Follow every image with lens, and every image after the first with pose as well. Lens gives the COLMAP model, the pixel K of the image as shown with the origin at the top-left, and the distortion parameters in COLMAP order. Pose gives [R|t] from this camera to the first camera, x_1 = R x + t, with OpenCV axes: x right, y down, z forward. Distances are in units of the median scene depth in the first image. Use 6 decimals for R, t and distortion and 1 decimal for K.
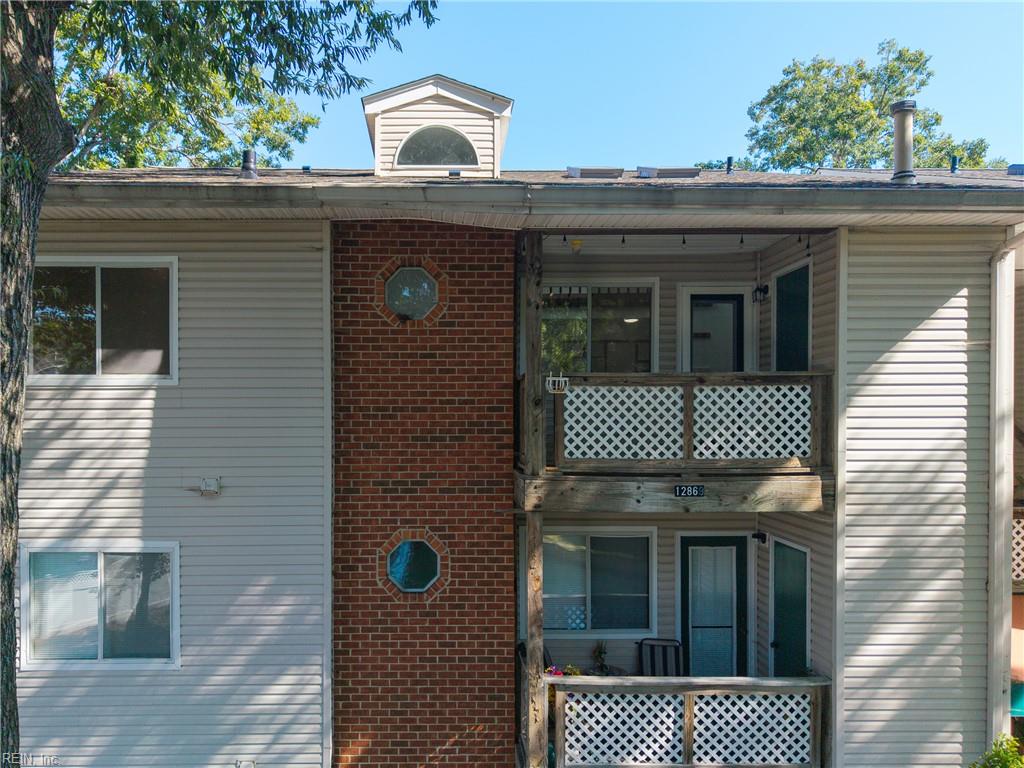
lens RADIAL K [[776.6, 0, 435.9], [0, 776.6, 424.1], [0, 0, 1]] dist [0.064435, -0.077021]
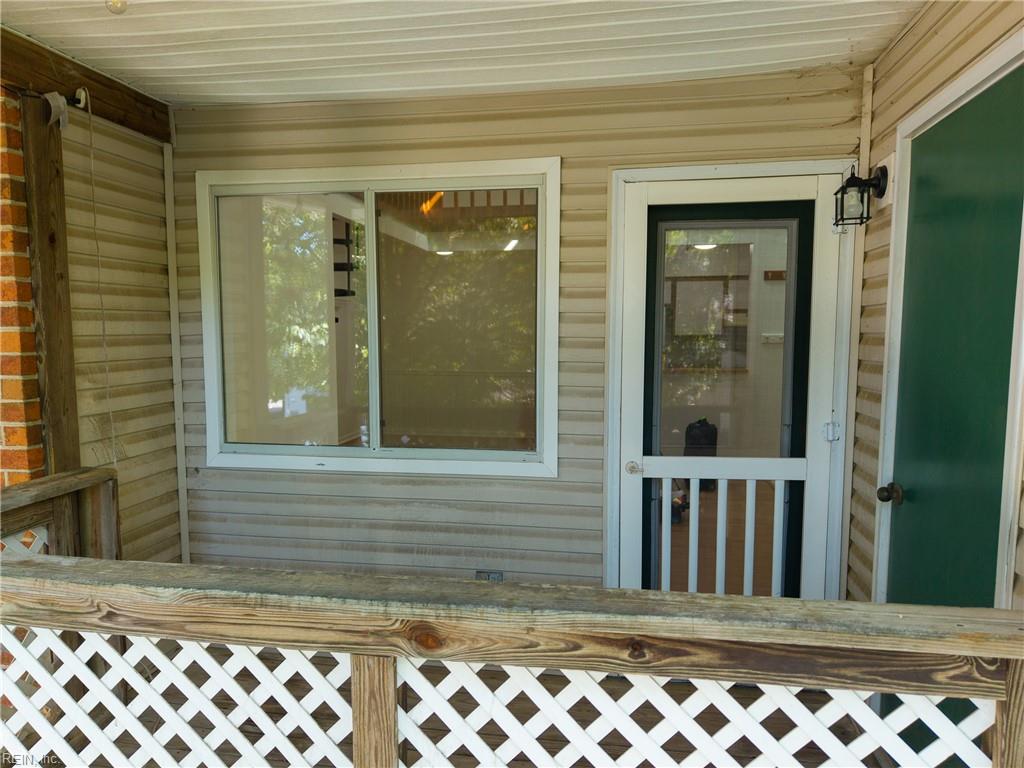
lens RADIAL K [[731.4, 0, 509.0], [0, 731.4, 403.2], [0, 0, 1]] dist [0.009371, -0.006425]
pose [[0.985600, 0.010732, -0.168755, 0.390274], [0.005979, 0.995148, 0.098203, -0.134680], [0.168990, -0.097798, 0.980754, 0.812081]]
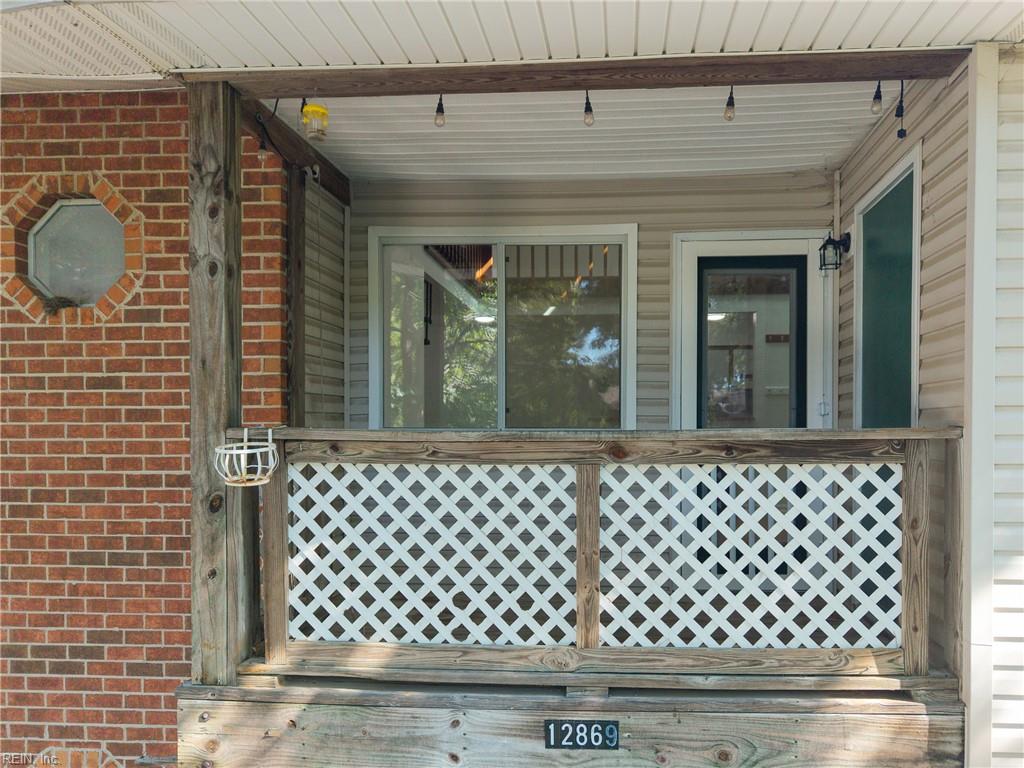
lens RADIAL K [[774.1, 0, 577.1], [0, 774.1, 426.6], [0, 0, 1]] dist [0.050824, -0.071259]
pose [[0.997896, -0.002040, -0.064799, 0.341246], [0.001907, 0.999996, -0.002110, -0.066431], [0.064803, 0.001982, 0.997896, 0.602830]]
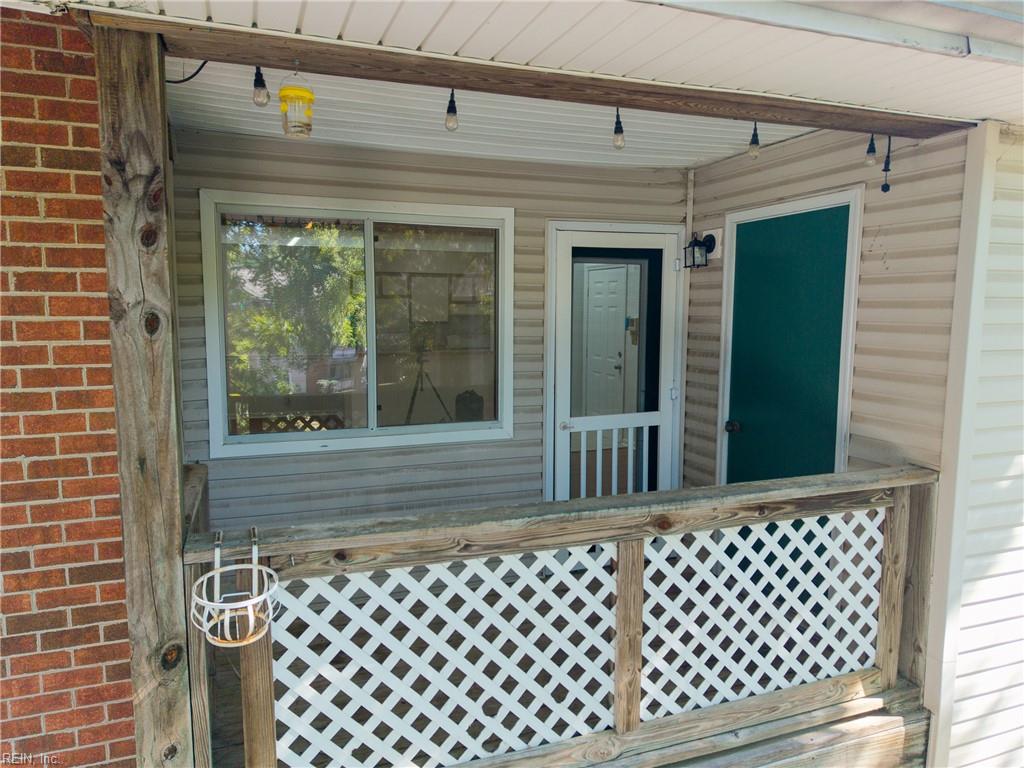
lens RADIAL K [[683.1, 0, 498.0], [0, 683.1, 376.7], [0, 0, 1]] dist [0.038051, -0.036864]
pose [[0.941903, -0.035423, 0.334013, 0.161556], [0.001368, 0.994820, 0.101646, -0.154038], [-0.335883, -0.095283, 0.937072, 0.727069]]
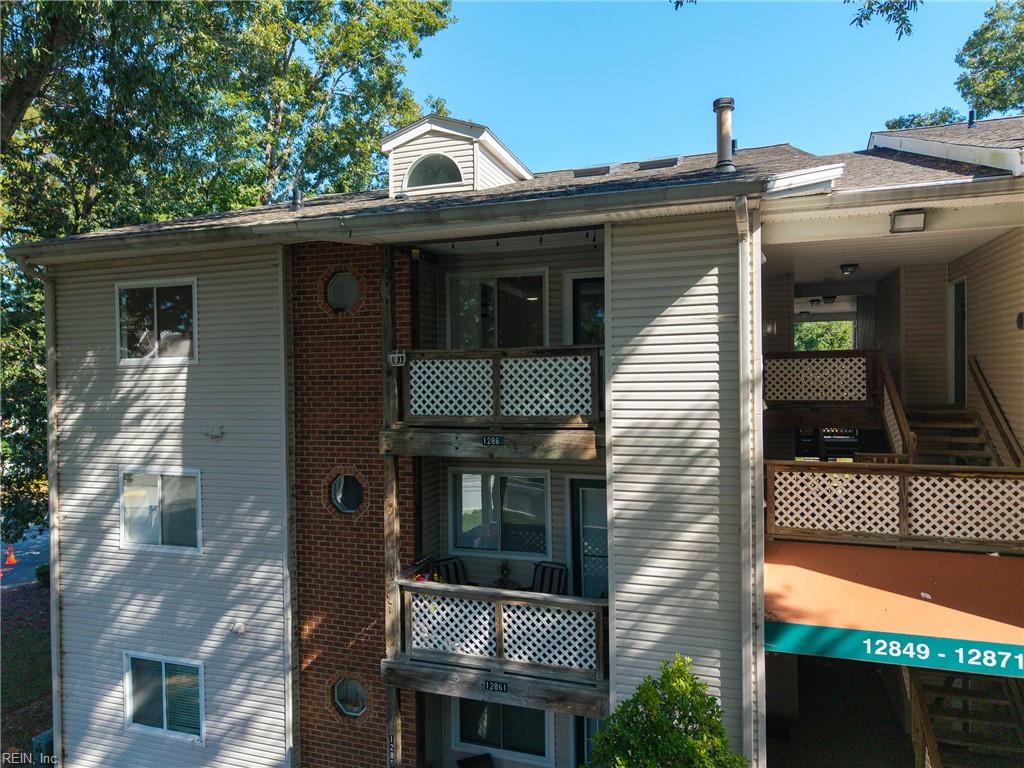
lens RADIAL K [[683.1, 0, 498.0], [0, 683.1, 376.7], [0, 0, 1]] dist [0.038051, -0.036864]
pose [[0.941437, -0.012028, -0.336975, 0.692856], [0.011745, 0.999927, -0.002879, -0.015793], [0.336985, -0.001248, 0.941509, -0.036674]]
